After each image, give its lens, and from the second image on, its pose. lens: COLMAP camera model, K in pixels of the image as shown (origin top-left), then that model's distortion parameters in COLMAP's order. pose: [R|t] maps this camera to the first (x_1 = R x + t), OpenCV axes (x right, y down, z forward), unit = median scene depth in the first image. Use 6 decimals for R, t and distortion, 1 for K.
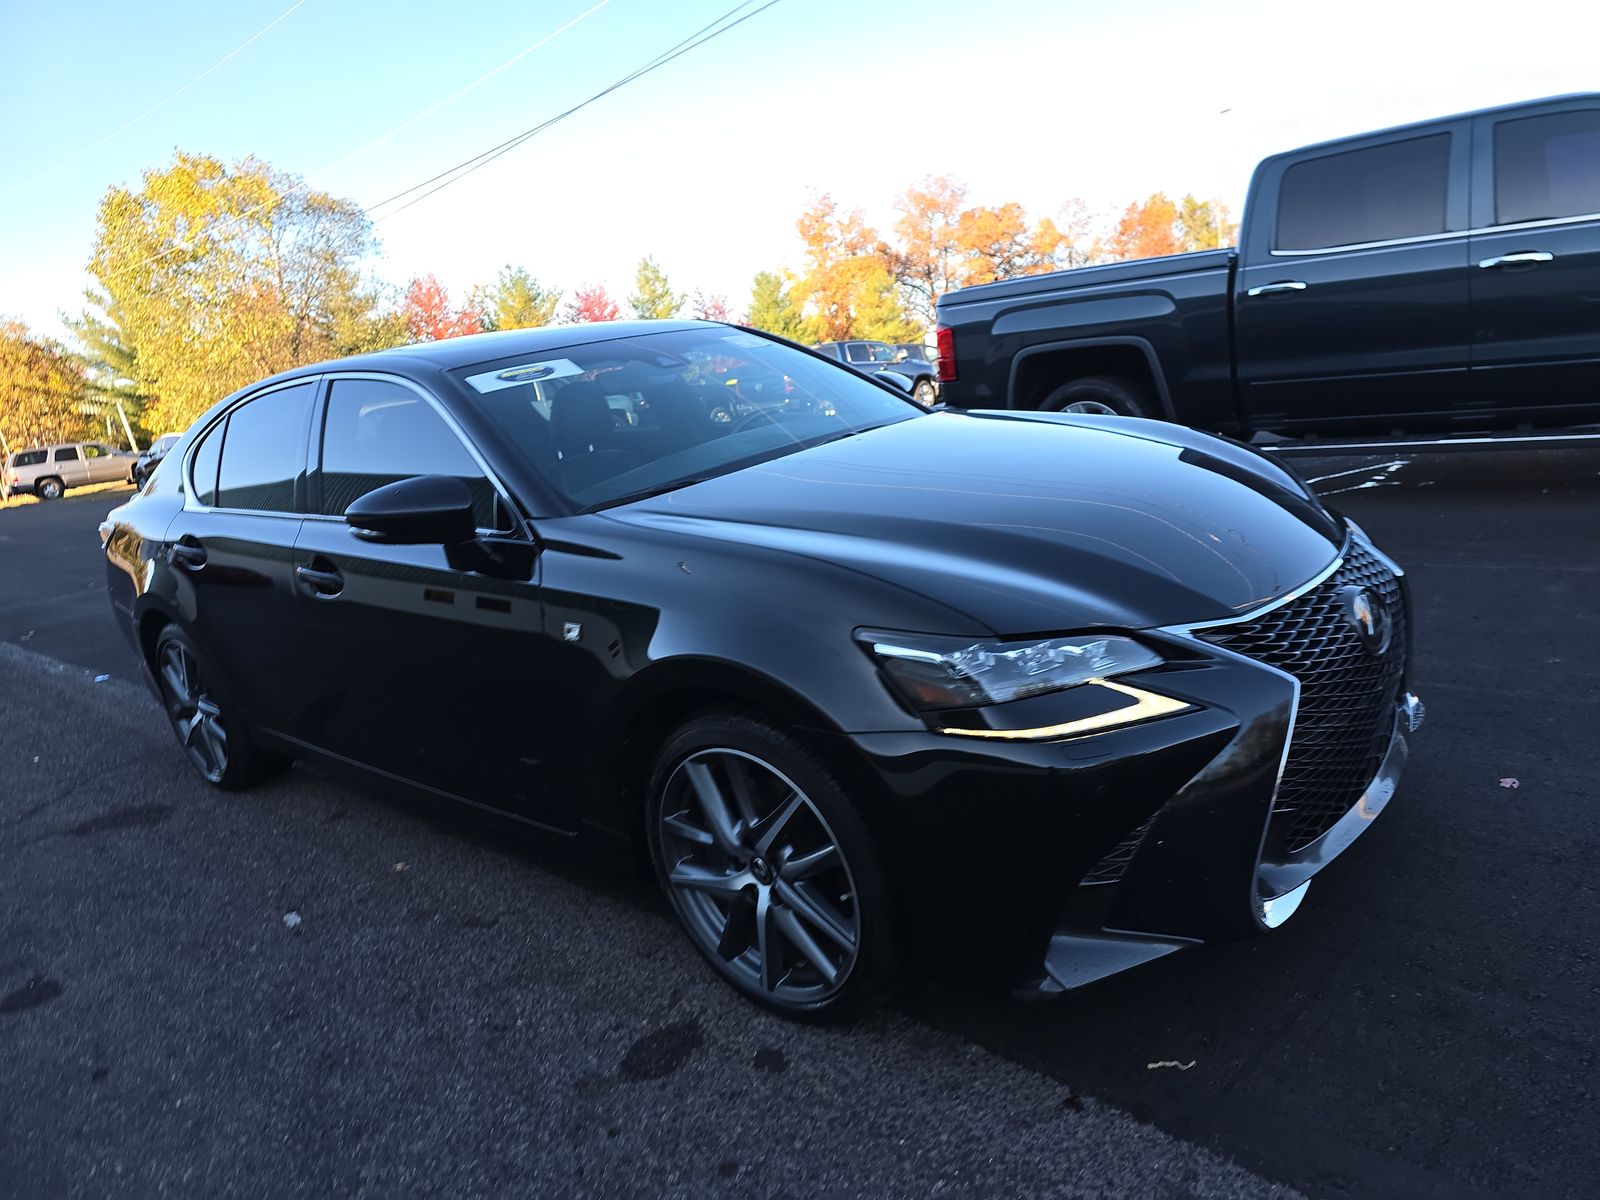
lens RADIAL K [[1074.9, 0, 817.6], [0, 1074.9, 600.1], [0, 0, 1]] dist [0.001253, -0.003919]
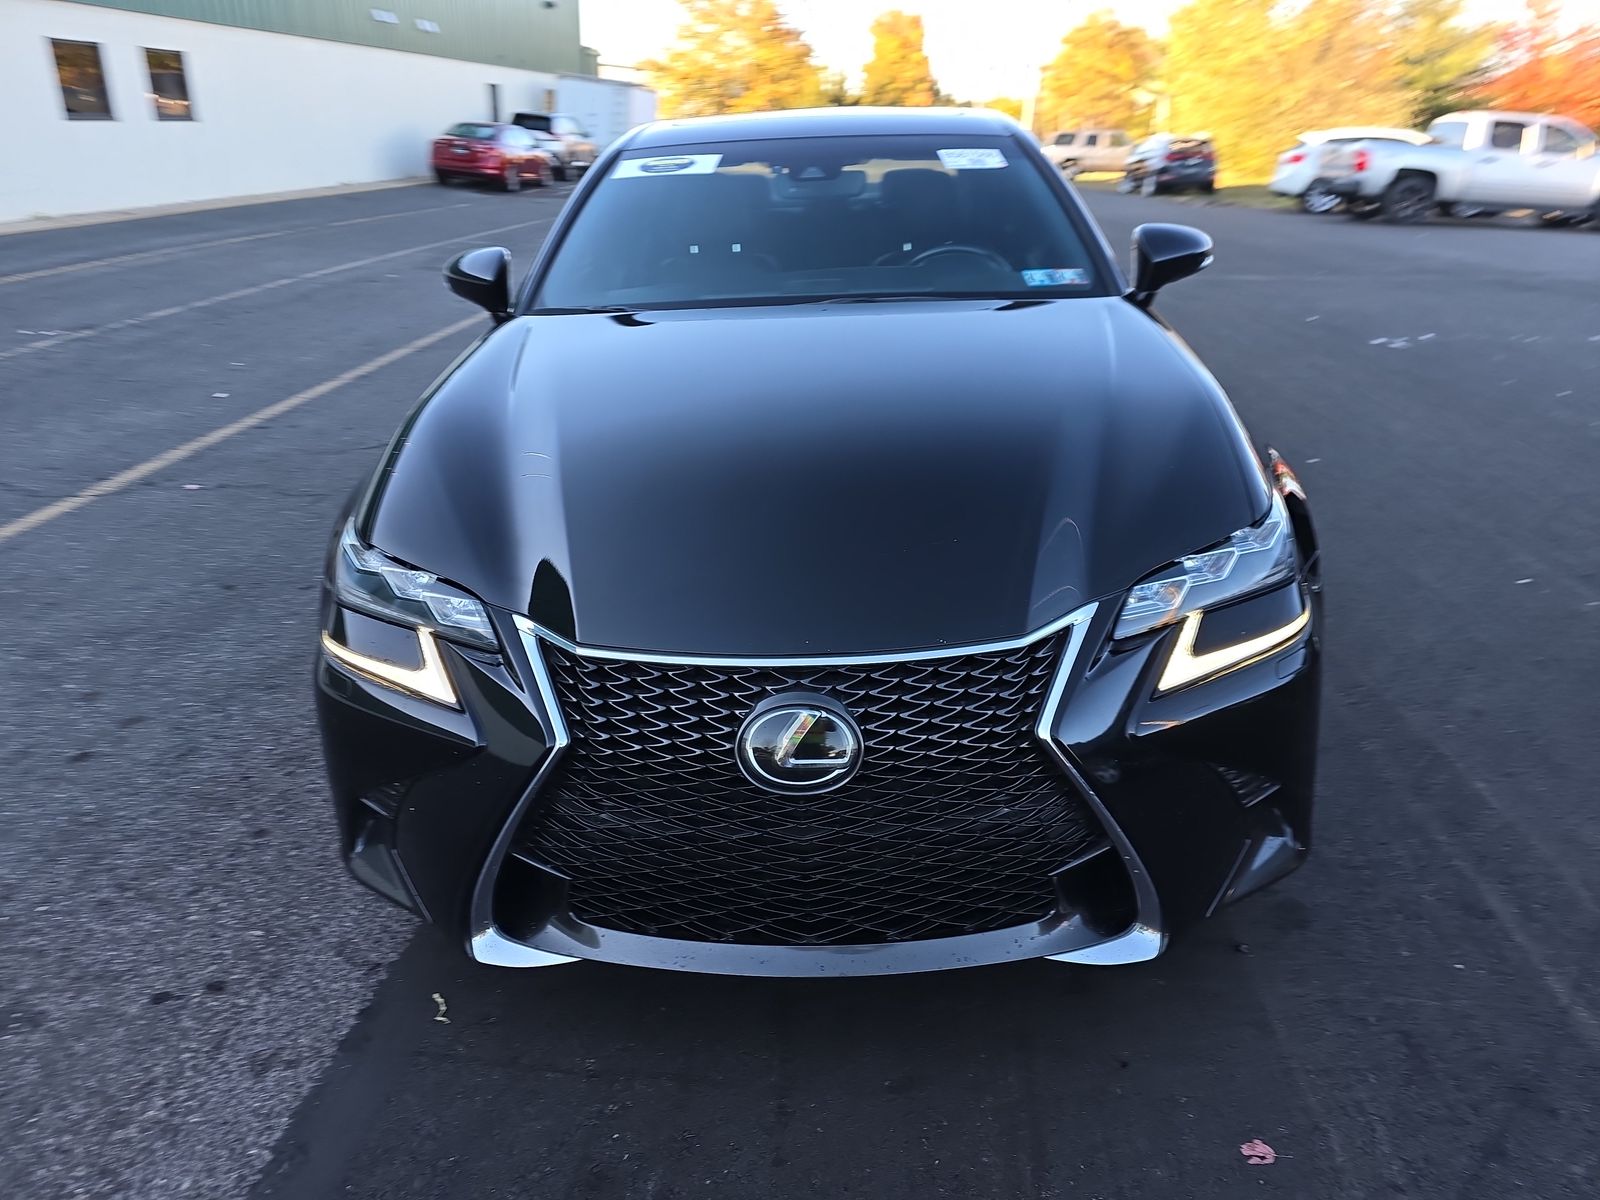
lens RADIAL K [[1074.9, 0, 817.6], [0, 1074.9, 600.1], [0, 0, 1]] dist [0.001253, -0.003919]
pose [[0.623384, 0.423793, -0.657108, 0.974591], [-0.252723, 0.904480, 0.343579, -0.324138], [0.739948, -0.048115, 0.670941, 0.560128]]
